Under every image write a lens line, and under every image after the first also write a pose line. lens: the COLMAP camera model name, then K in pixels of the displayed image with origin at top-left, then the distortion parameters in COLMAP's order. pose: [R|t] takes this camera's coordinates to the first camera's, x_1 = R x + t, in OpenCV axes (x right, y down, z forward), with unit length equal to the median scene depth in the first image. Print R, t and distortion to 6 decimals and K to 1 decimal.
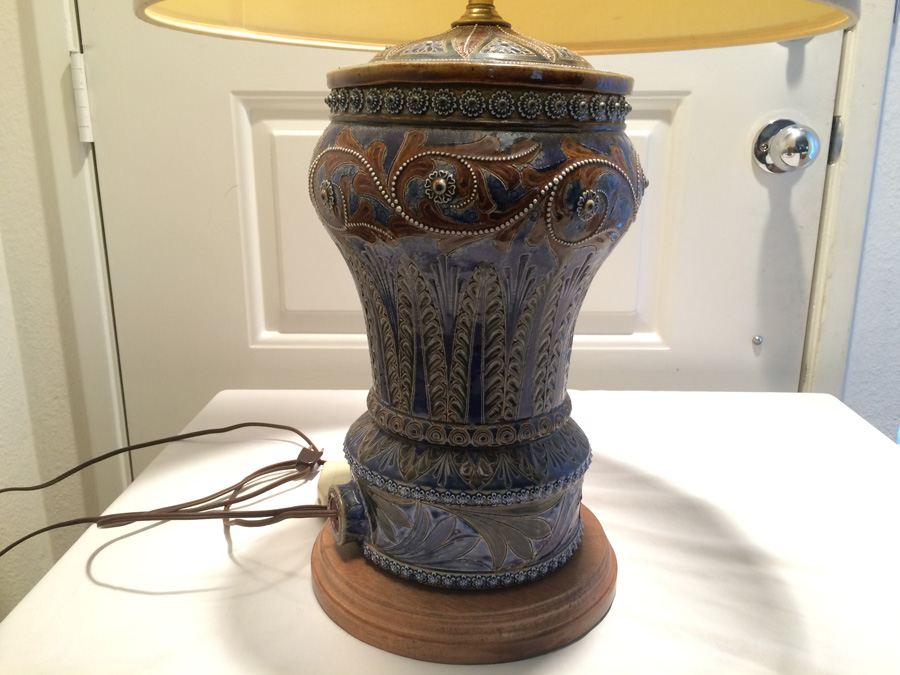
lens RADIAL K [[759.7, 0, 450.0], [0, 759.7, 337.5], [0, 0, 1]] dist [0.044942, -0.004933]
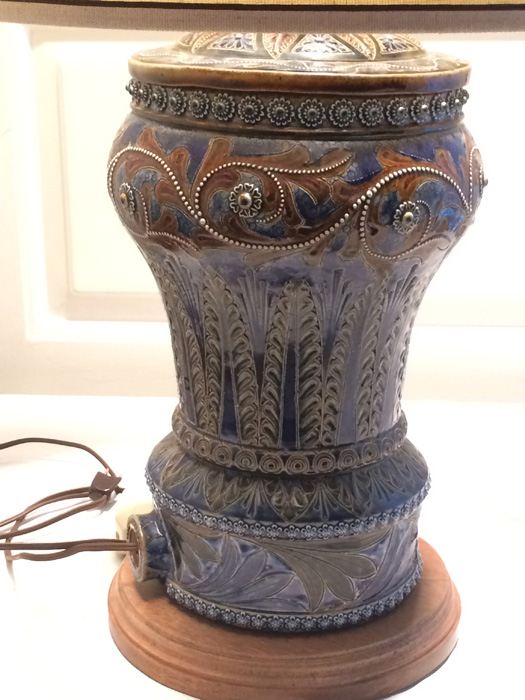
lens RADIAL K [[1235.9, 0, 262.5], [0, 1235.9, 350.0], [0, 0, 1]] dist [0.032241, -0.064109]
pose [[0.998538, 0.012291, -0.052633, 0.079165], [-0.009990, 0.998992, 0.043771, -0.069364], [0.053118, -0.043181, 0.997654, -0.468498]]
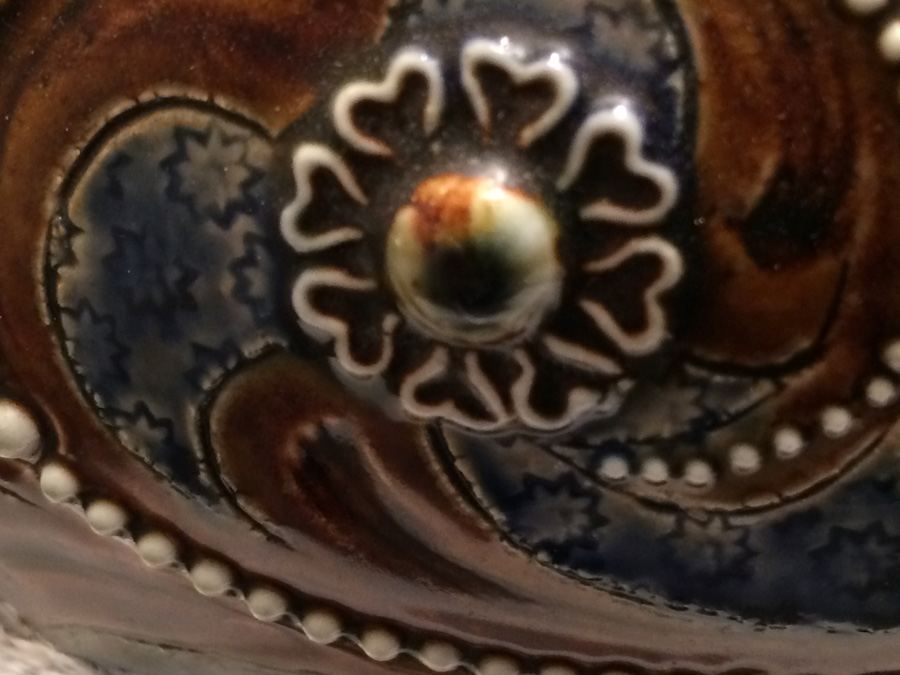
lens RADIAL K [[1680.0, 0, 450.0], [0, 1680.0, 337.5], [0, 0, 1]] dist [0.000457, -0.016586]
pose [[0.999884, -0.012860, 0.008214, -0.015141], [0.011044, 0.981336, 0.191984, -0.192863], [-0.010530, -0.191871, 0.981364, 0.719868]]
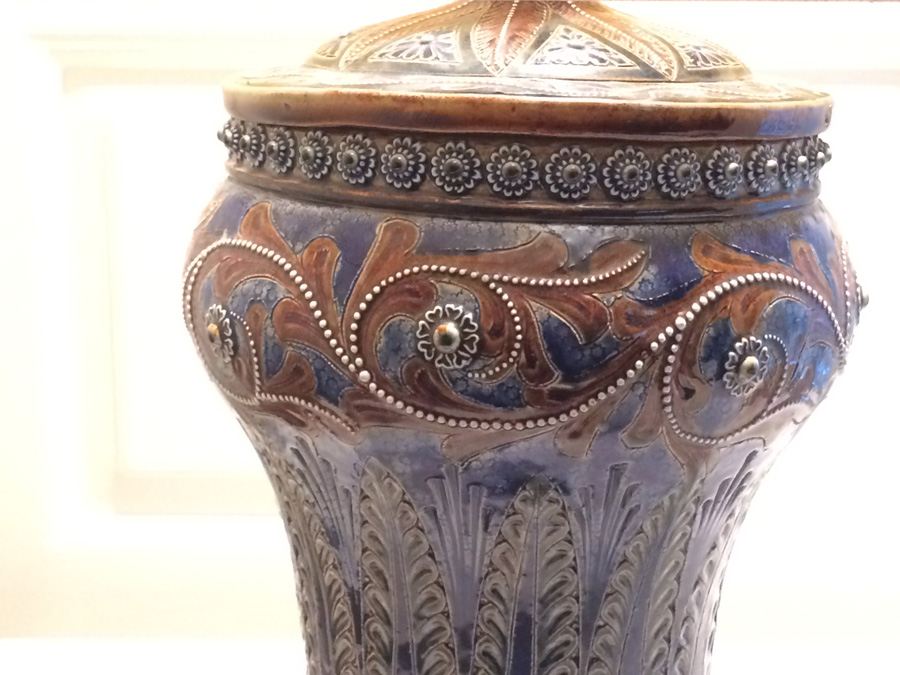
lens RADIAL K [[1589.0, 0, 450.0], [0, 1589.0, 337.5], [0, 0, 1]] dist [0.032241, -0.064109]
pose [[0.999960, 0.001110, -0.008875, -0.002005], [-0.001697, 0.997790, -0.066425, -0.111662], [0.008782, 0.066437, 0.997752, -0.031330]]
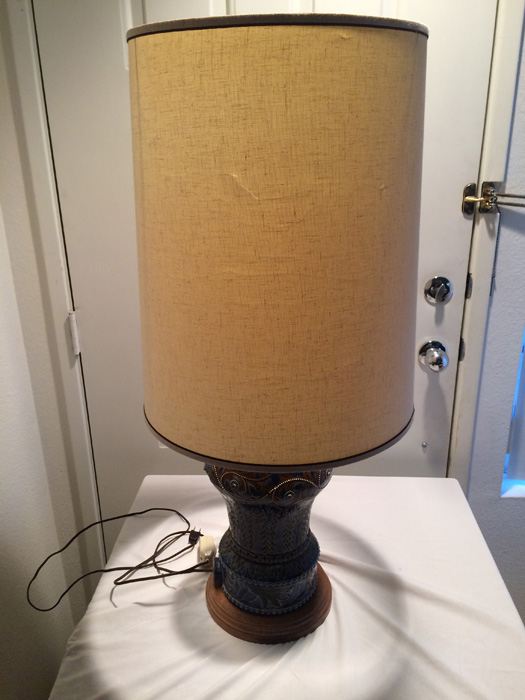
lens RADIAL K [[592.0, 0, 262.5], [0, 592.0, 350.0], [0, 0, 1]] dist [0.043122, -0.000576]
pose [[0.949137, 0.095097, -0.300160, 0.608253], [-0.065087, 0.991967, 0.108465, -0.821529], [0.308063, -0.083412, 0.947702, -0.886318]]
